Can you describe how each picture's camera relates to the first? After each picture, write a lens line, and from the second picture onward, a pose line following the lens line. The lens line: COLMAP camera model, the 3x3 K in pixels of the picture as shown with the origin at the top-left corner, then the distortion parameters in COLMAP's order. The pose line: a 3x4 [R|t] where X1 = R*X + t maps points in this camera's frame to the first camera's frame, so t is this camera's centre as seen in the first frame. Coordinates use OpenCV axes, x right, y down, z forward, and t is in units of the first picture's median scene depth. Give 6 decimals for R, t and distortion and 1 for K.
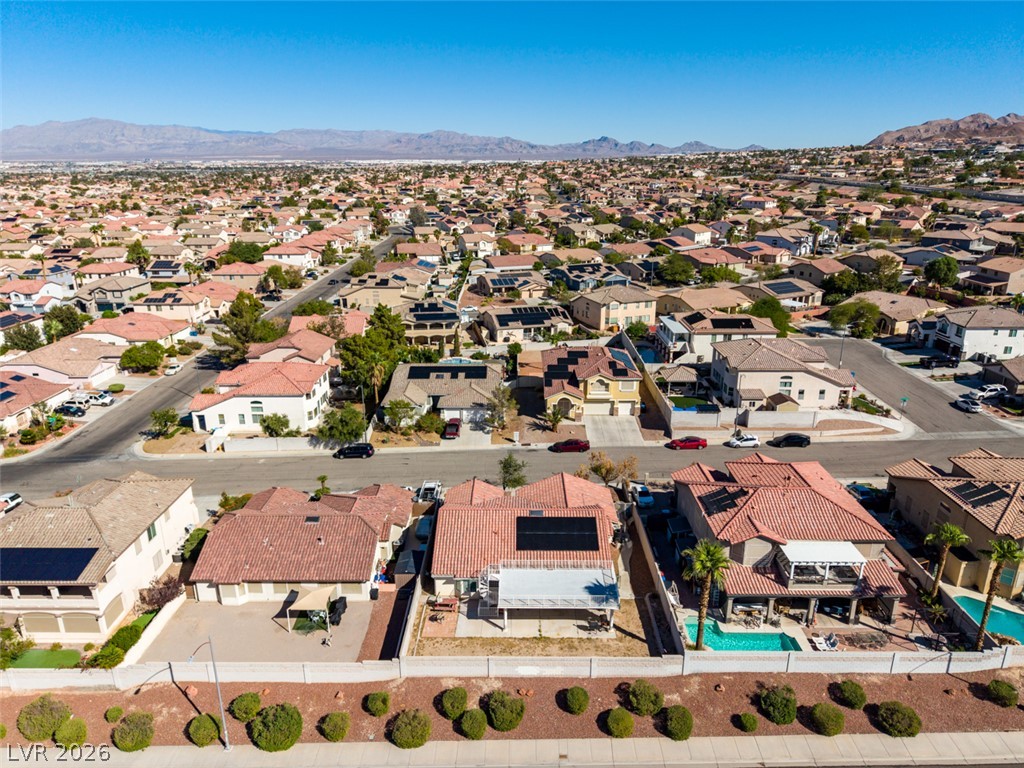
lens RADIAL K [[681.1, 0, 512.0], [0, 681.1, 384.0], [0, 0, 1]] dist [0.055284, -0.067503]
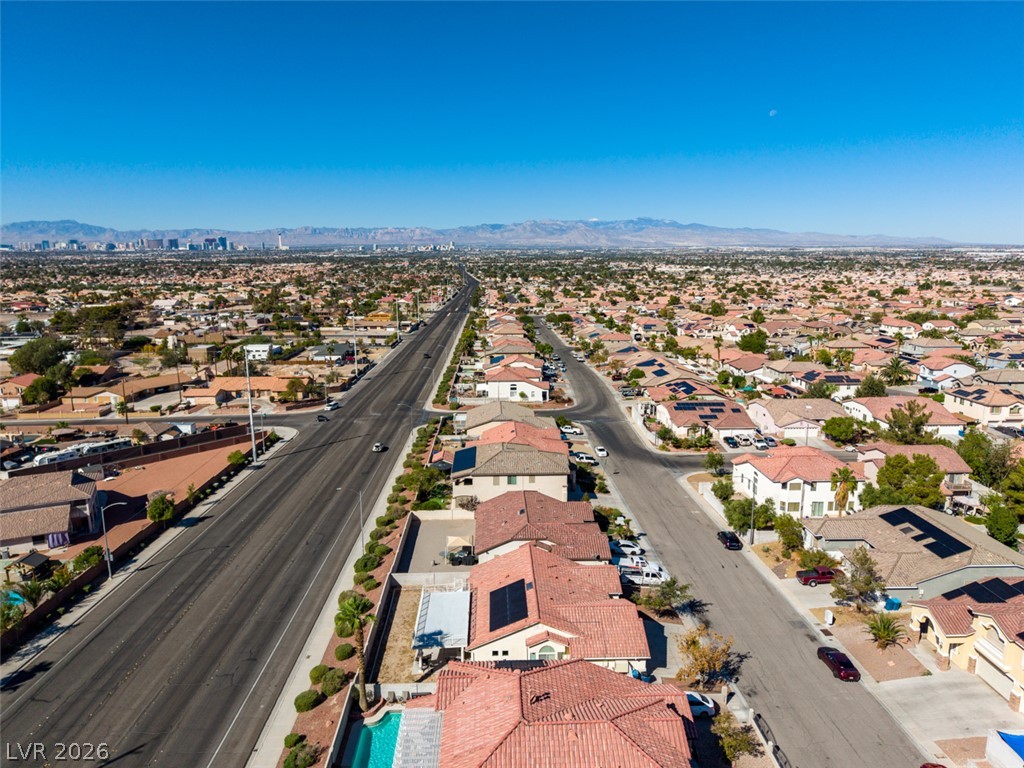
lens RADIAL K [[681.1, 0, 512.0], [0, 681.1, 384.0], [0, 0, 1]] dist [0.055284, -0.067503]
pose [[0.046437, 0.193147, -0.980070, 0.635438], [-0.305655, 0.936818, 0.170141, -0.171020], [0.951009, 0.291663, 0.102540, 0.494267]]
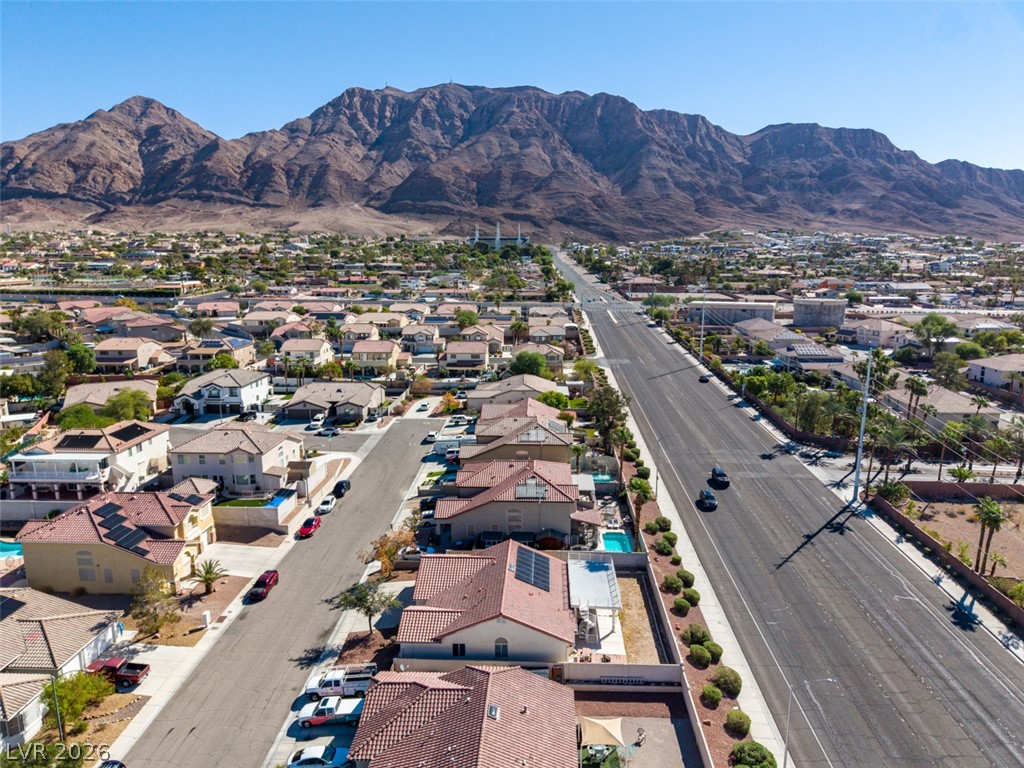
lens RADIAL K [[681.1, 0, 512.0], [0, 681.1, 384.0], [0, 0, 1]] dist [0.055284, -0.067503]
pose [[0.038445, -0.186462, 0.981710, -0.618885], [0.311503, 0.935717, 0.165527, -0.166721], [-0.949467, 0.299442, 0.094057, 0.515205]]
